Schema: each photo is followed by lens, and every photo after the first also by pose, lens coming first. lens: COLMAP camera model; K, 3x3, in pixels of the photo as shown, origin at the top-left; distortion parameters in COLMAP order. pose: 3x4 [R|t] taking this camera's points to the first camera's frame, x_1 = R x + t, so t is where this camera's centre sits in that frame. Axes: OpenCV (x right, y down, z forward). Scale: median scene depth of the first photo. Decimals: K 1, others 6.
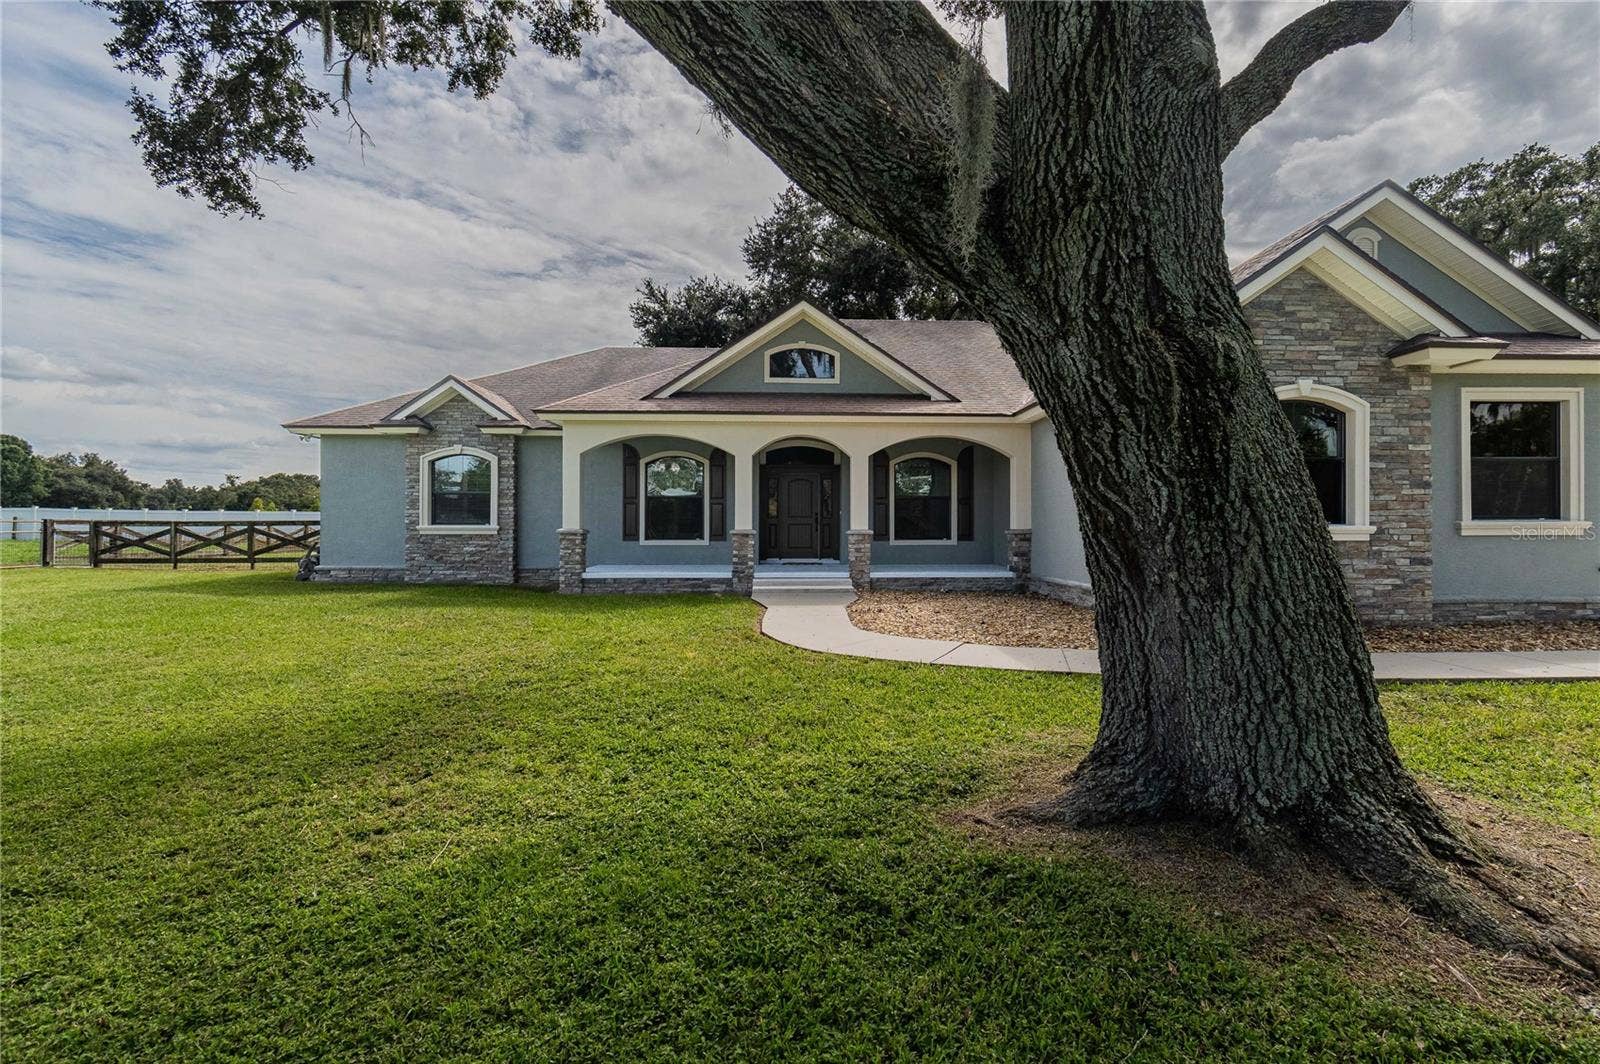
lens RADIAL K [[722.6, 0, 807.6], [0, 722.6, 532.9], [0, 0, 1]] dist [0.005319, 0.000526]
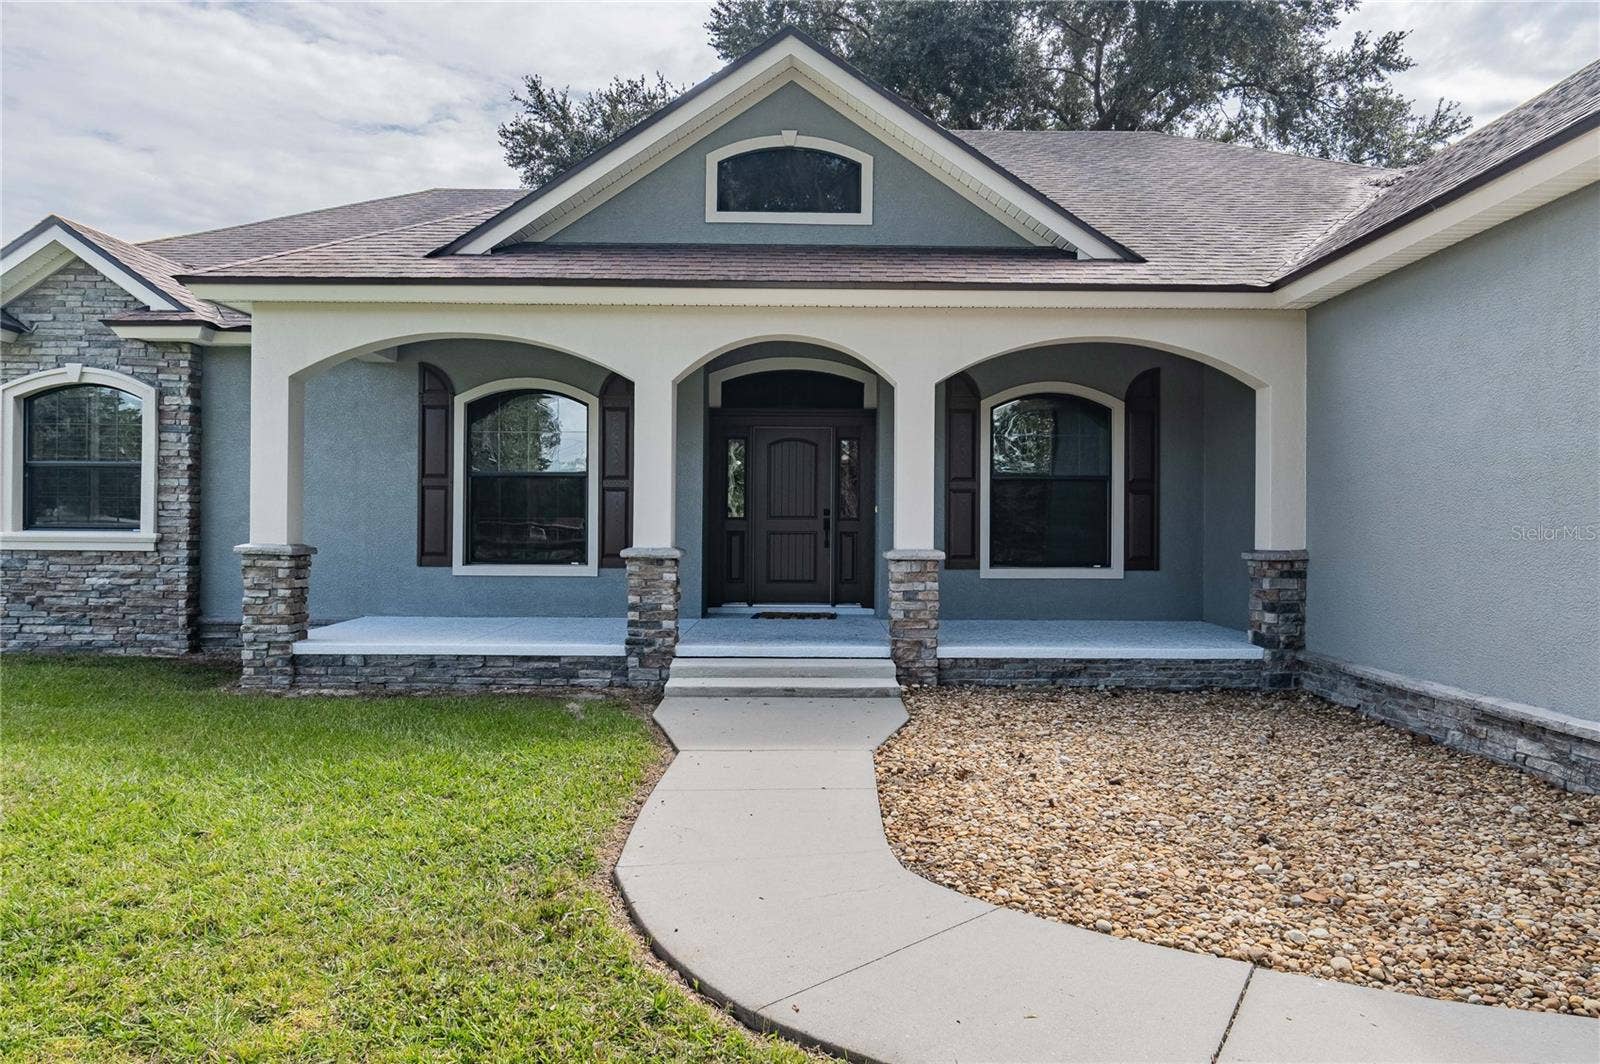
lens RADIAL K [[1125.0, 0, 796.6], [0, 1125.0, 526.3], [0, 0, 1]] dist [0.022650, -0.000810]
pose [[0.999143, 0.005855, -0.040979, 0.027431], [-0.006109, 0.999963, -0.006072, -0.013804], [0.040942, 0.006317, 0.999142, 0.298646]]
